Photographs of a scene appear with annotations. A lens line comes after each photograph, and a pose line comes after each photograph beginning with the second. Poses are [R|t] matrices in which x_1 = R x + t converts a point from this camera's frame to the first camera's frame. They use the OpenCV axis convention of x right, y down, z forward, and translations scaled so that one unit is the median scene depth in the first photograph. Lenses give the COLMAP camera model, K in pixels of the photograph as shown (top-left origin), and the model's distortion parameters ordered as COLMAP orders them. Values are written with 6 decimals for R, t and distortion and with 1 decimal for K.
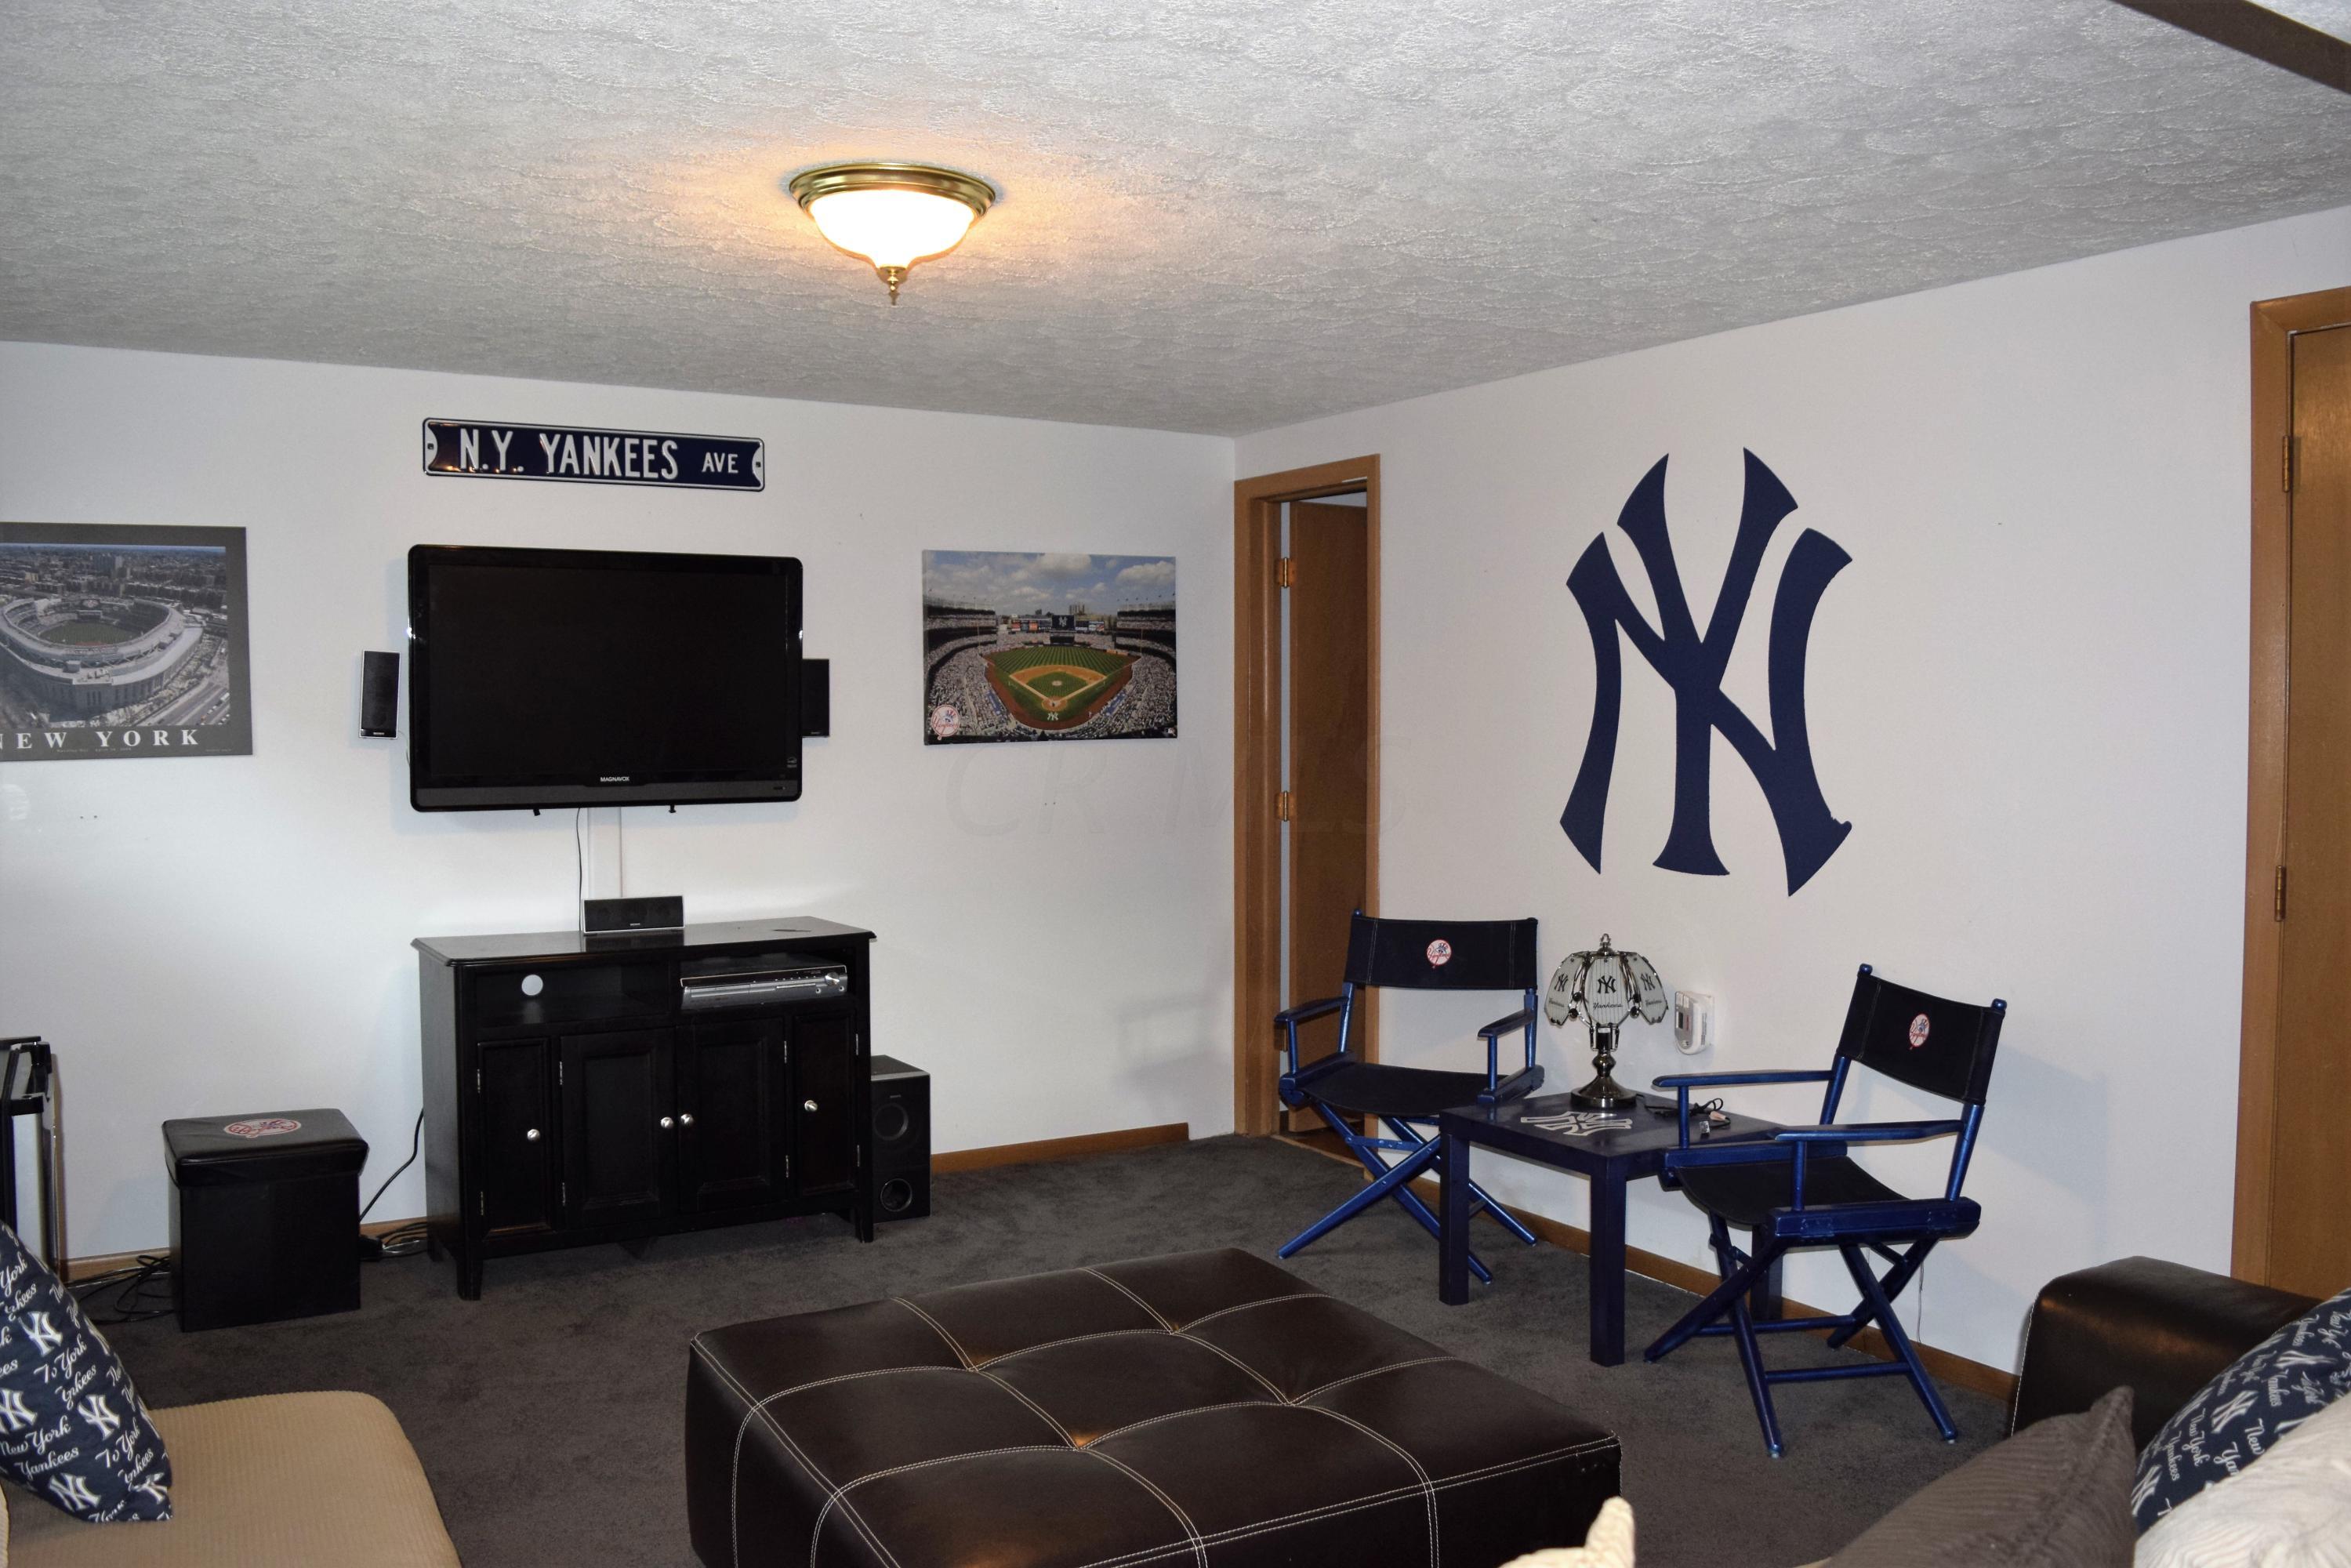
lens RADIAL K [[1908.1, 0, 1156.1], [0, 1908.1, 792.2], [0, 0, 1]] dist [-0.091036, 0.036027]
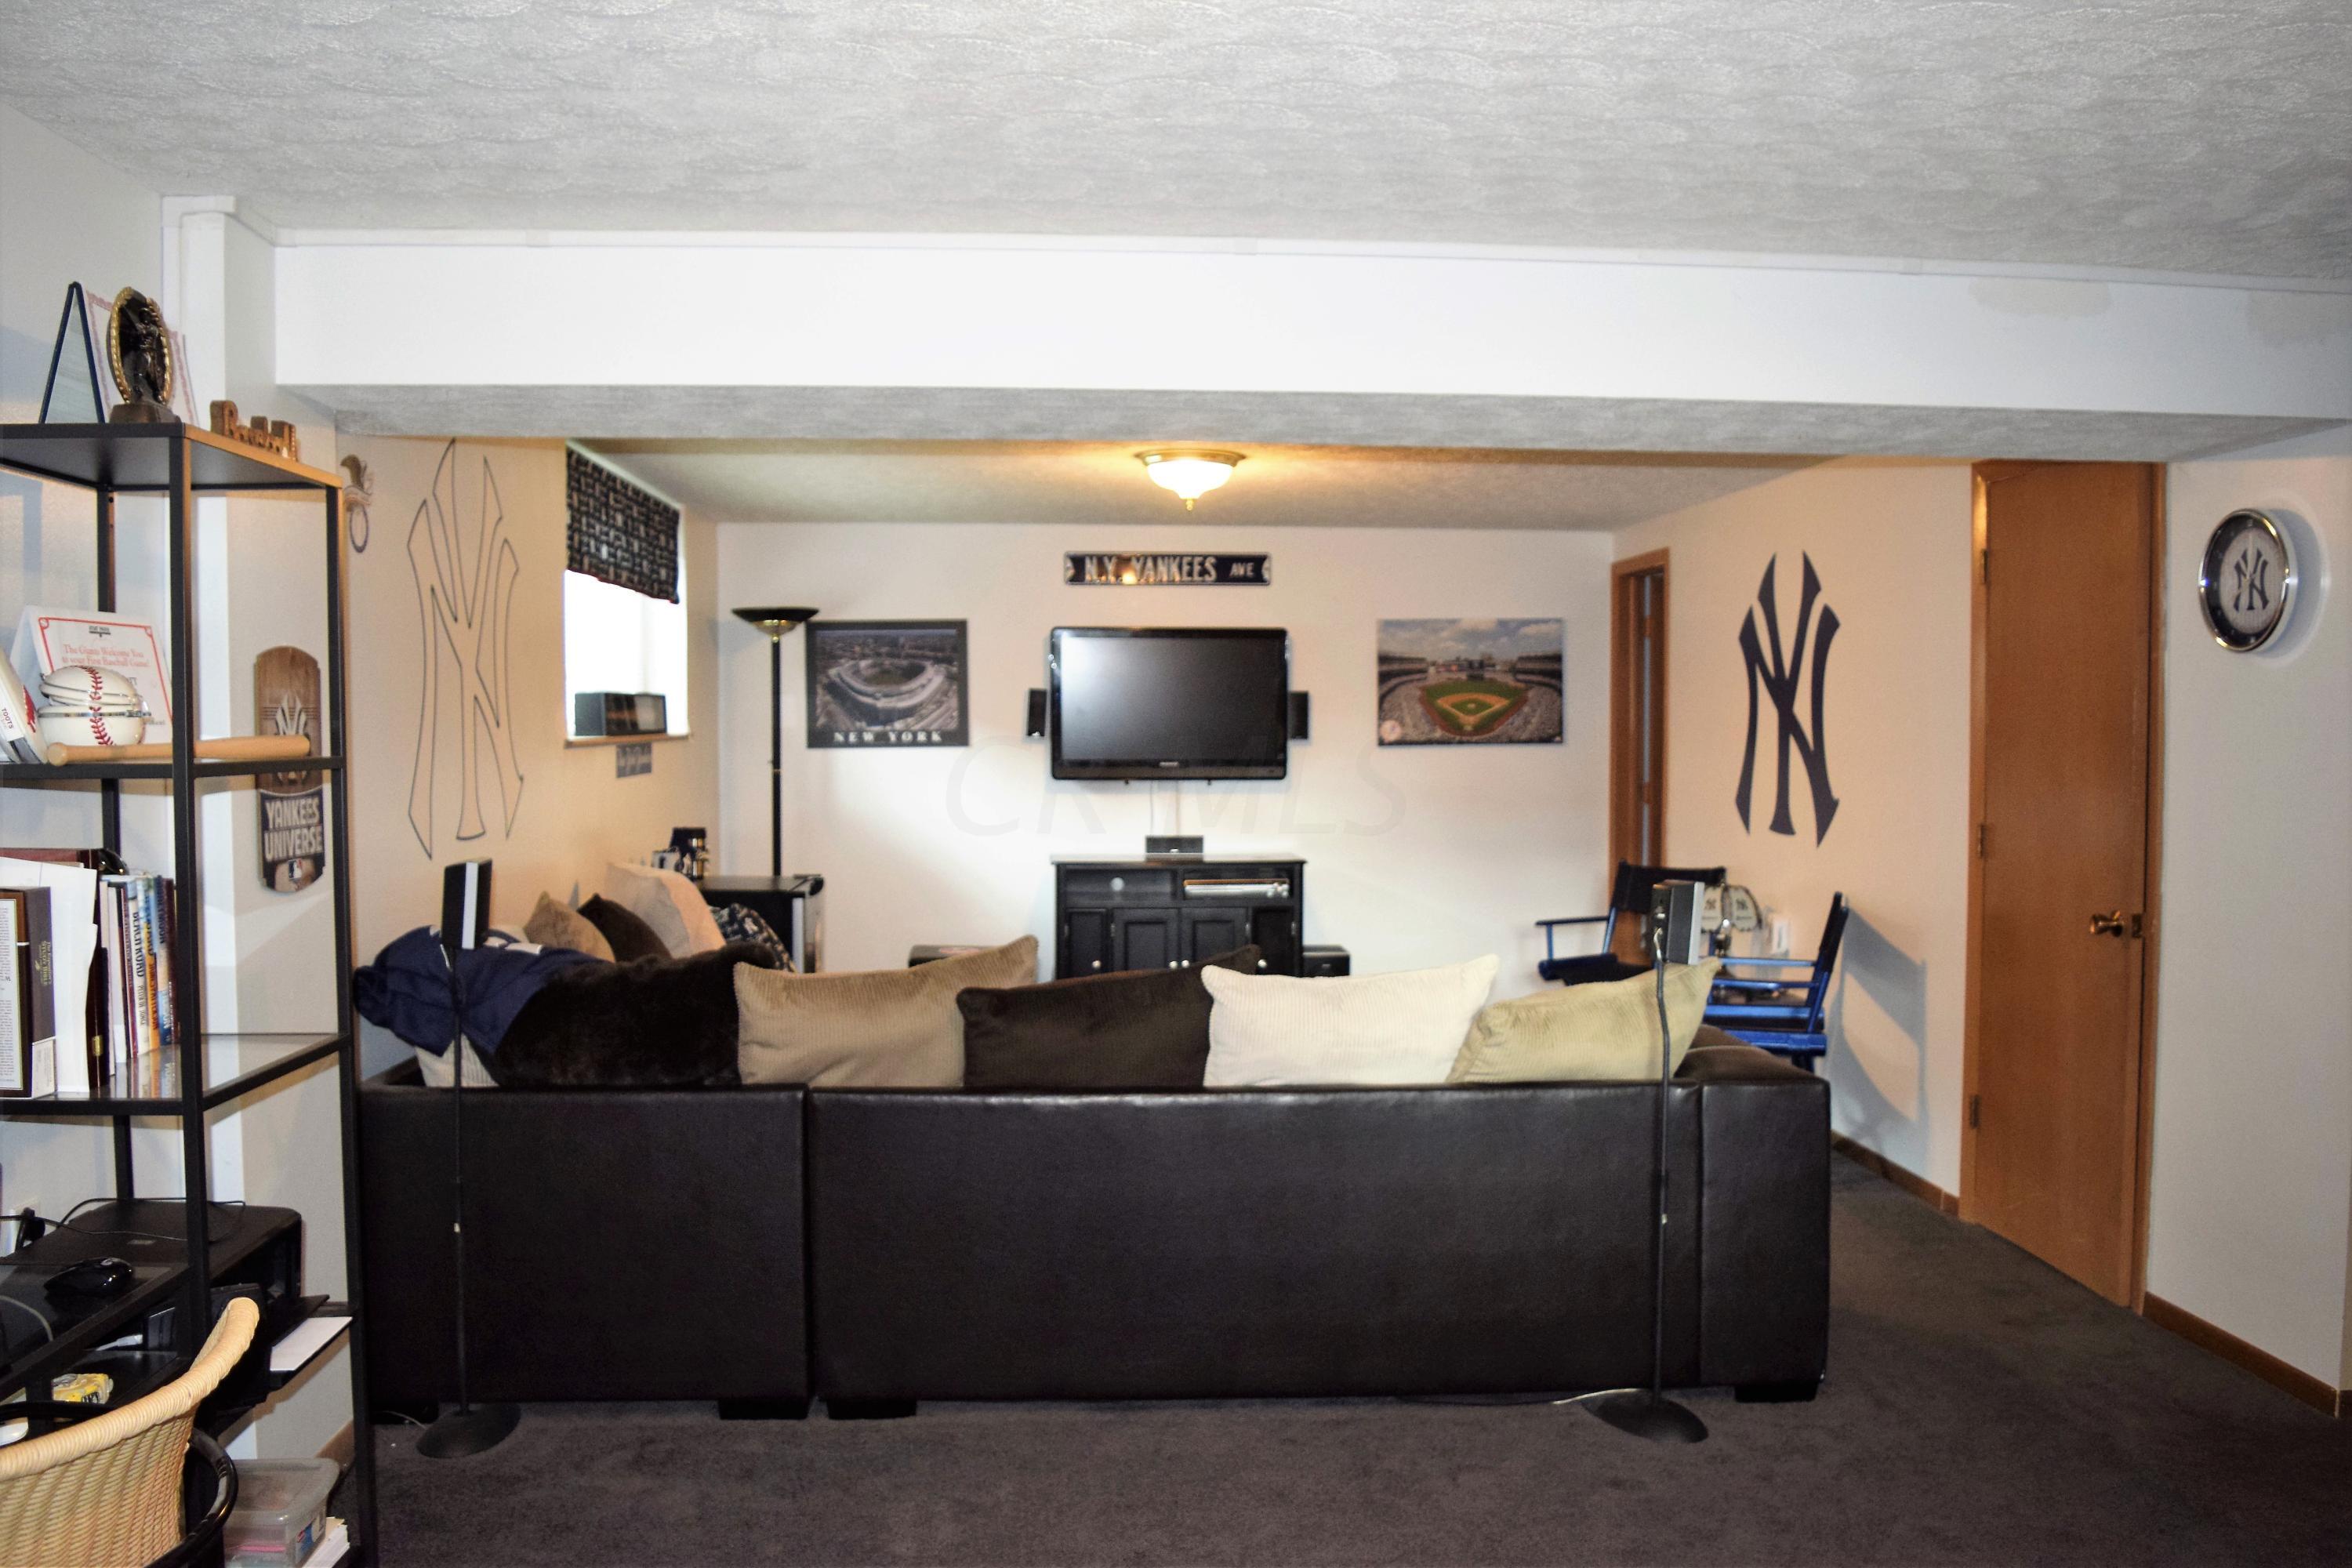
lens RADIAL K [[1908.8, 0, 1187.1], [0, 1908.8, 781.9], [0, 0, 1]] dist [-0.091036, 0.036027]
pose [[0.894240, 0.015895, -0.447306, 0.455944], [-0.022474, 0.999703, -0.009405, 0.023099], [0.447023, 0.018464, 0.894332, -0.469301]]
